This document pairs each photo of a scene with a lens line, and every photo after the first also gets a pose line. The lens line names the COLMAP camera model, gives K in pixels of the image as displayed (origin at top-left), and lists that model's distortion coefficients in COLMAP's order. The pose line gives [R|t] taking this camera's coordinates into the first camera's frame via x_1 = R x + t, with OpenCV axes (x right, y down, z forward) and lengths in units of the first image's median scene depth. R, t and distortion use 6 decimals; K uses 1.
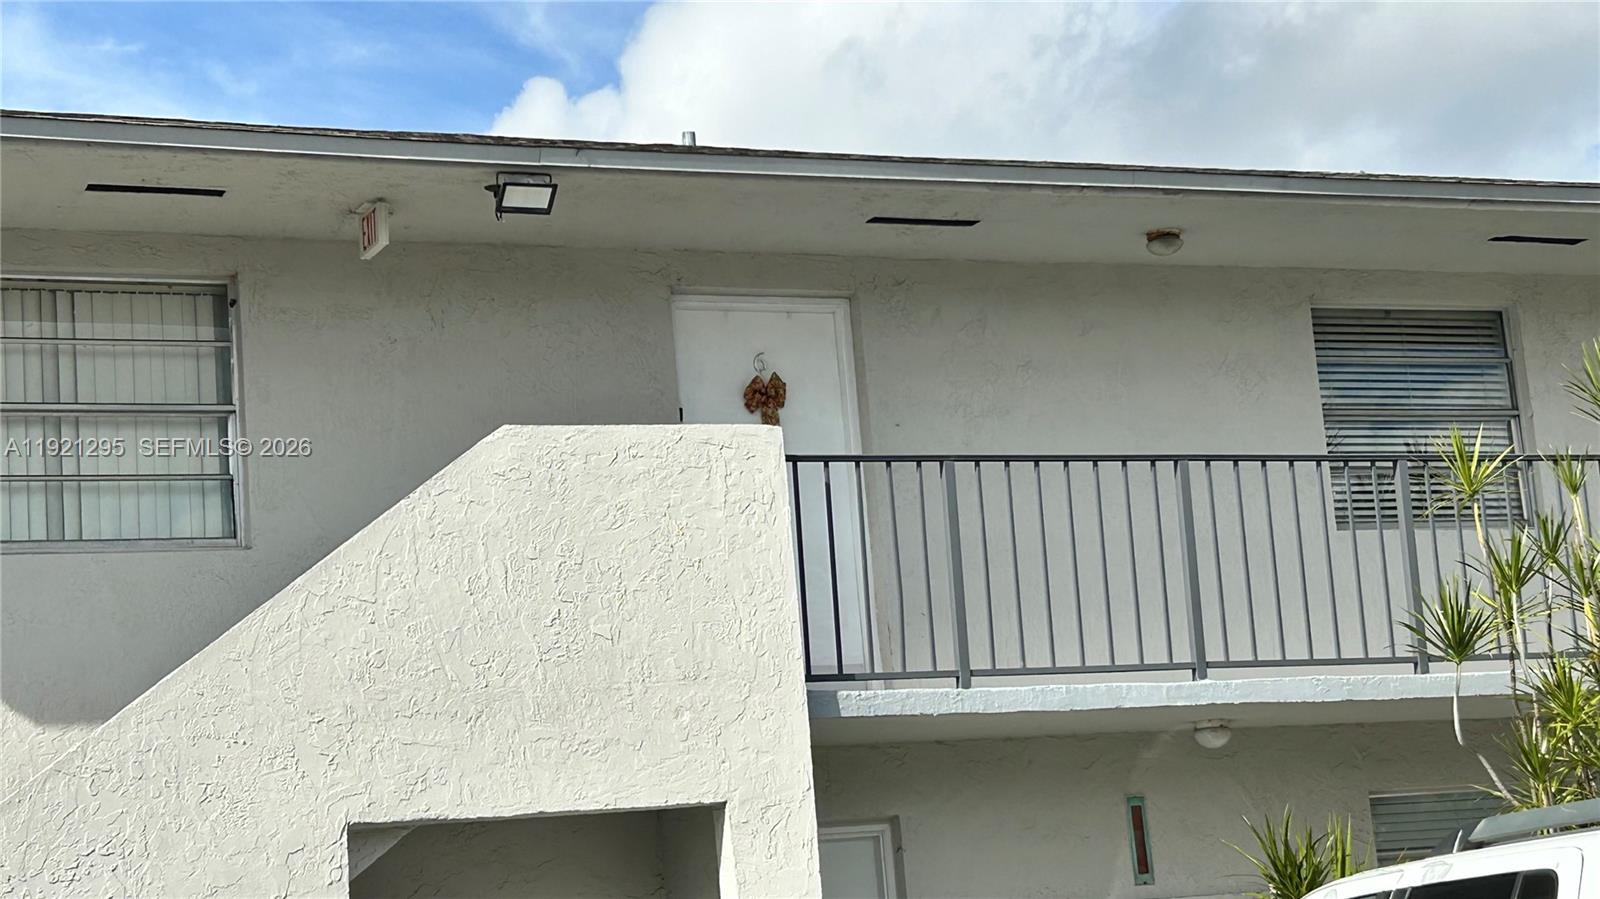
lens RADIAL K [[2749.3, 0, 812.2], [0, 2749.3, 449.6], [0, 0, 1]] dist [0.197399, -0.060929]
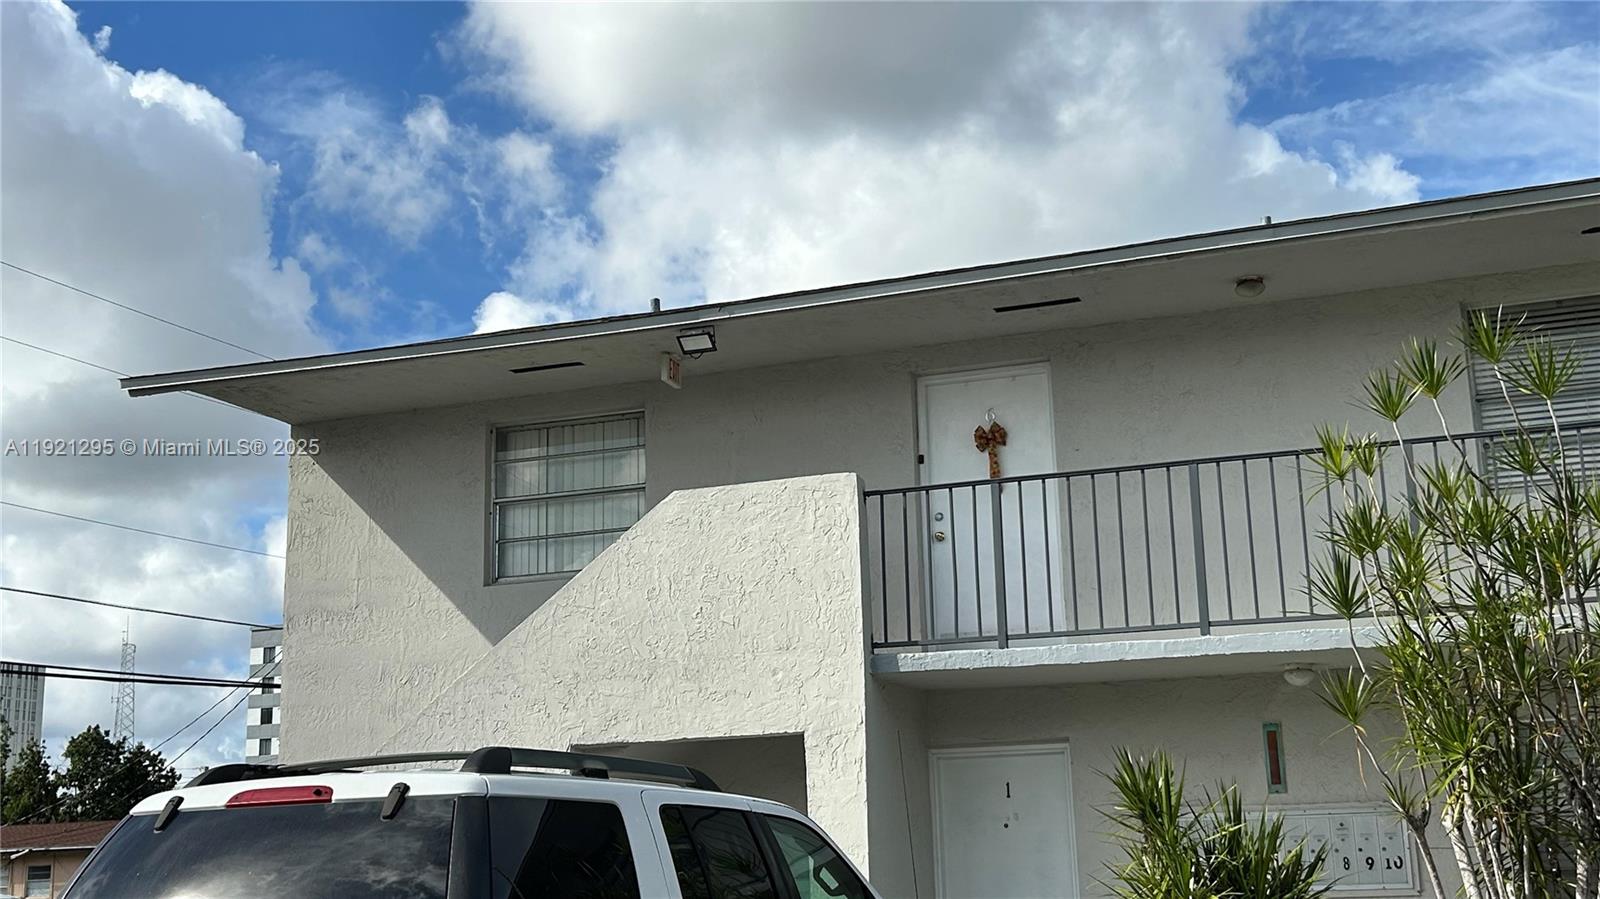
lens RADIAL K [[1863.0, 0, 800.0], [0, 1863.0, 449.5], [0, 0, 1]] dist [0.247384, -0.753596]
pose [[0.731565, -0.090167, -0.675783, 0.638092], [0.096857, 0.994907, -0.027895, 0.004010], [0.674856, -0.045047, 0.736573, 0.251175]]
